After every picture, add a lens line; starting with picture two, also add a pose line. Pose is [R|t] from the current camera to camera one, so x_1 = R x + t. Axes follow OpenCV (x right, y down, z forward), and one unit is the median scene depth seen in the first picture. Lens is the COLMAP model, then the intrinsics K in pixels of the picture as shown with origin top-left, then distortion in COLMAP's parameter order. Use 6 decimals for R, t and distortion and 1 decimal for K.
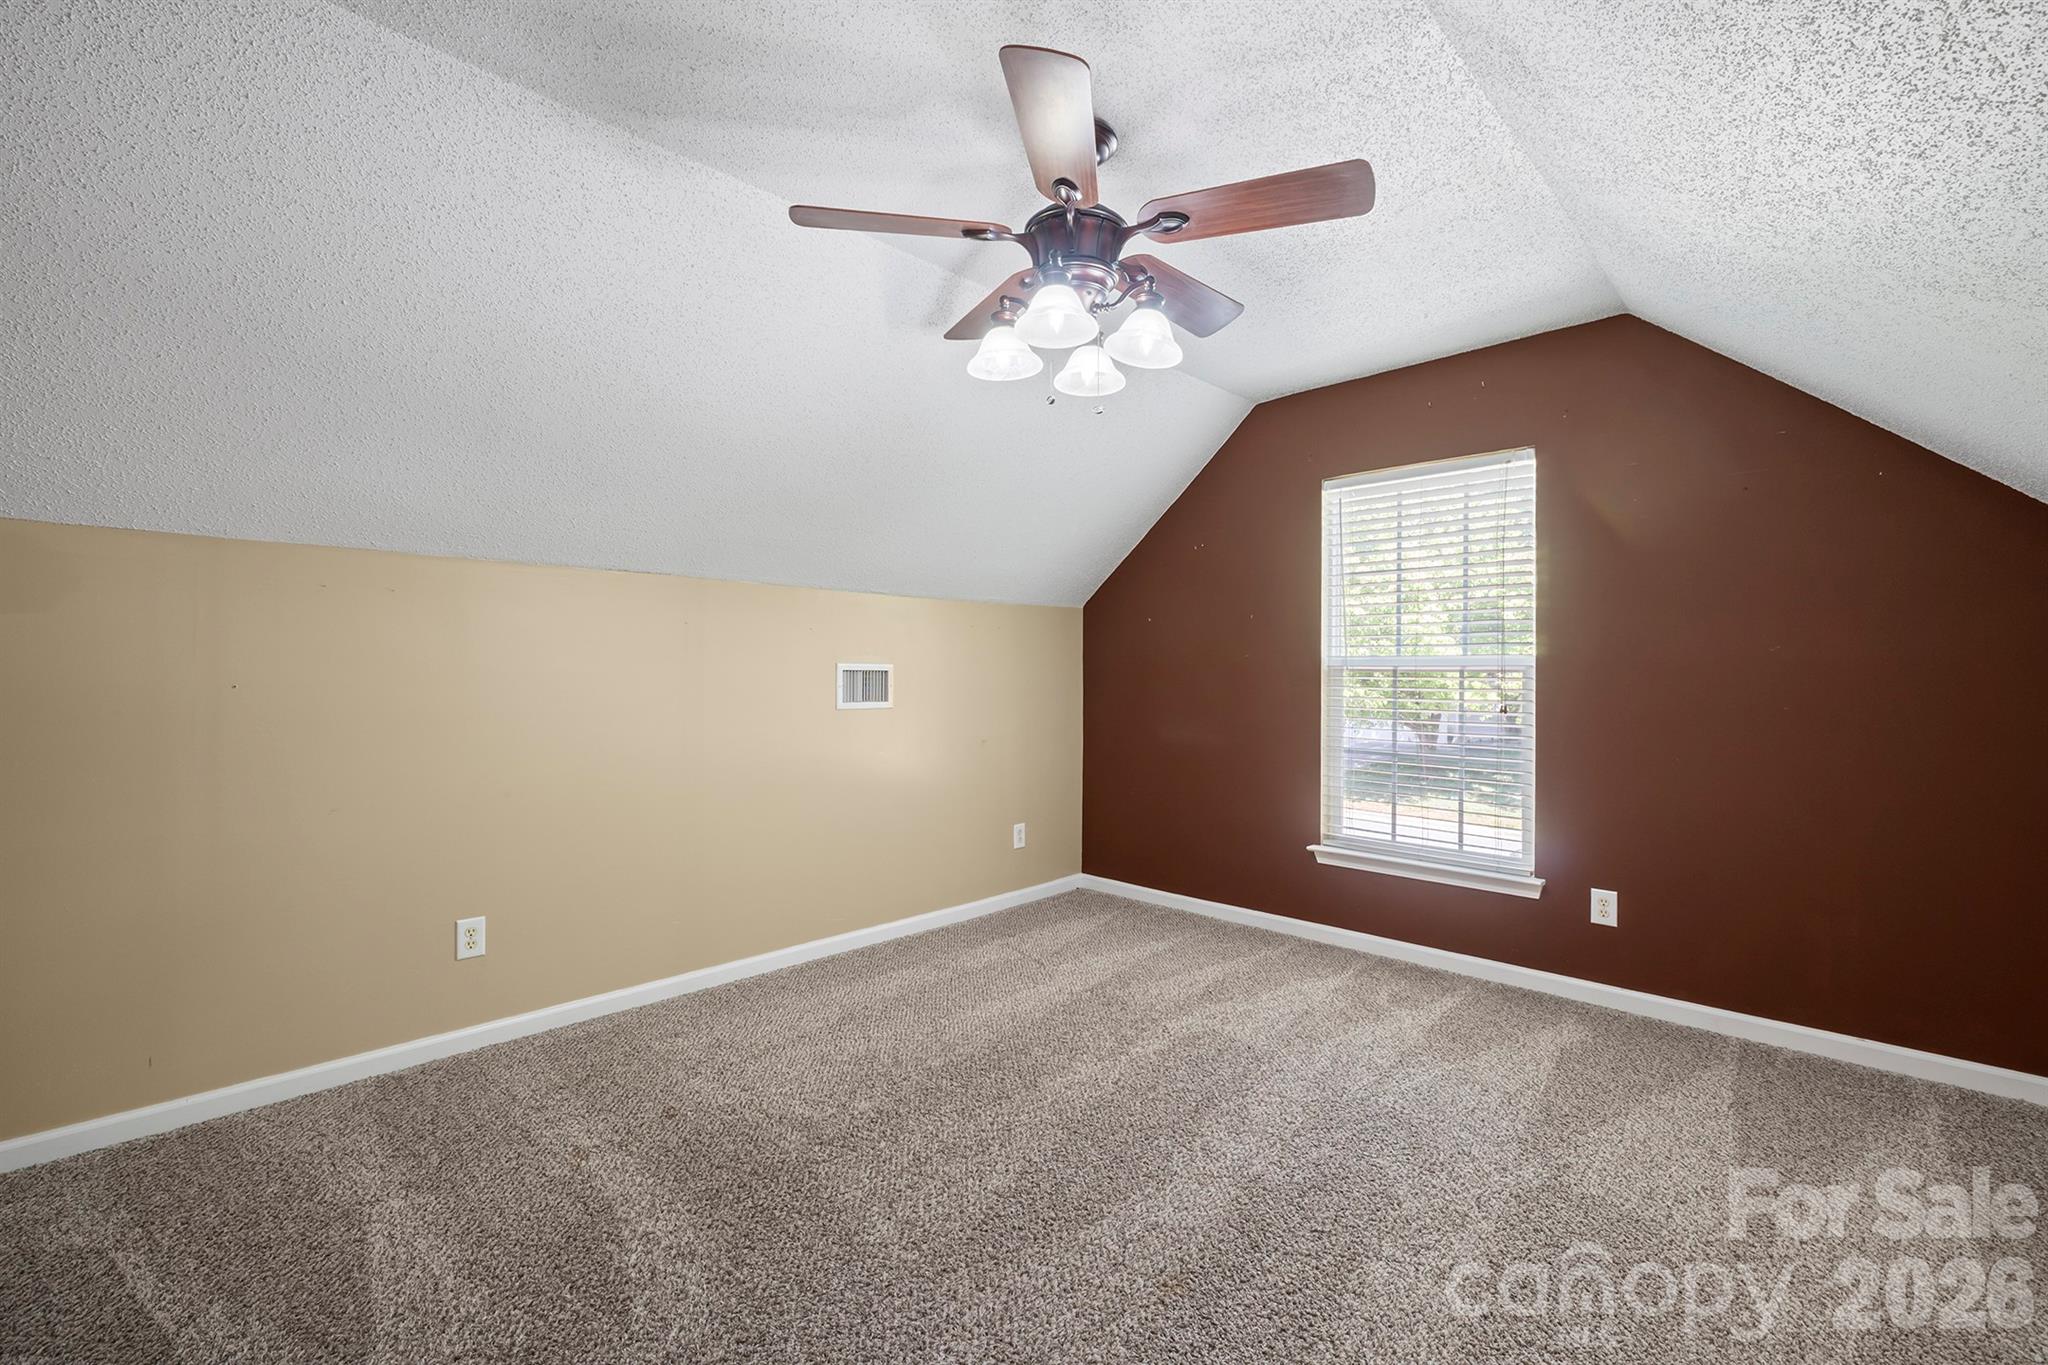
lens RADIAL K [[871.4, 0, 1034.9], [0, 871.4, 674.3], [0, 0, 1]] dist [0.000069, 0.000400]
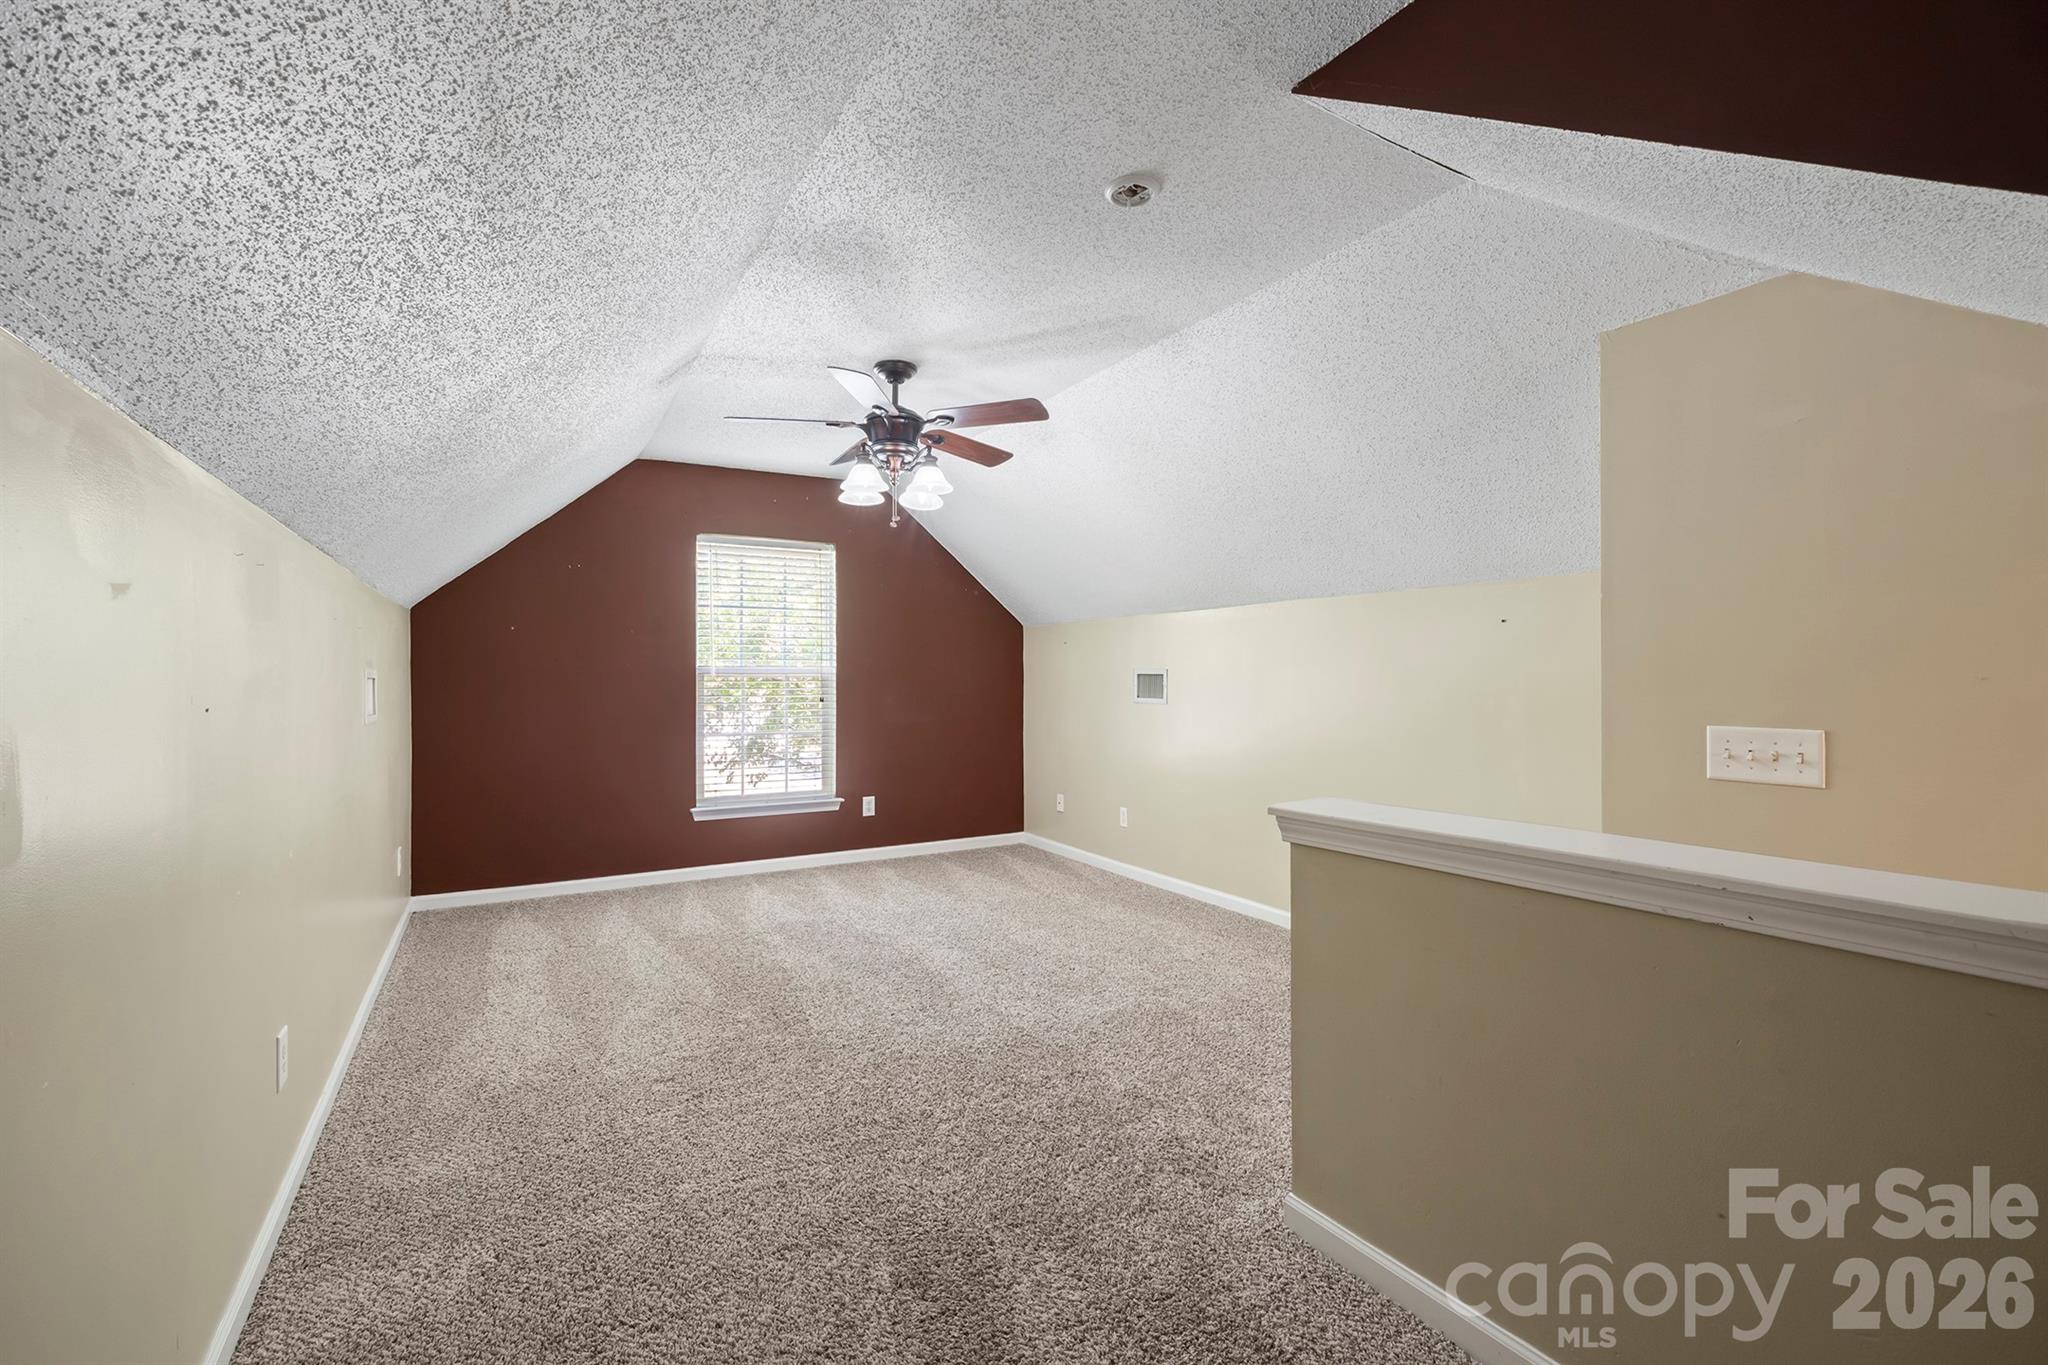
lens RADIAL K [[871.4, 0, 1015.6], [0, 871.4, 679.0], [0, 0, 1]] dist [0.000069, 0.000400]
pose [[0.269461, -0.002211, 0.963009, -0.964205], [0.006022, 0.999982, 0.000611, 0.002652], [-0.962992, 0.005634, 0.269469, 0.203790]]
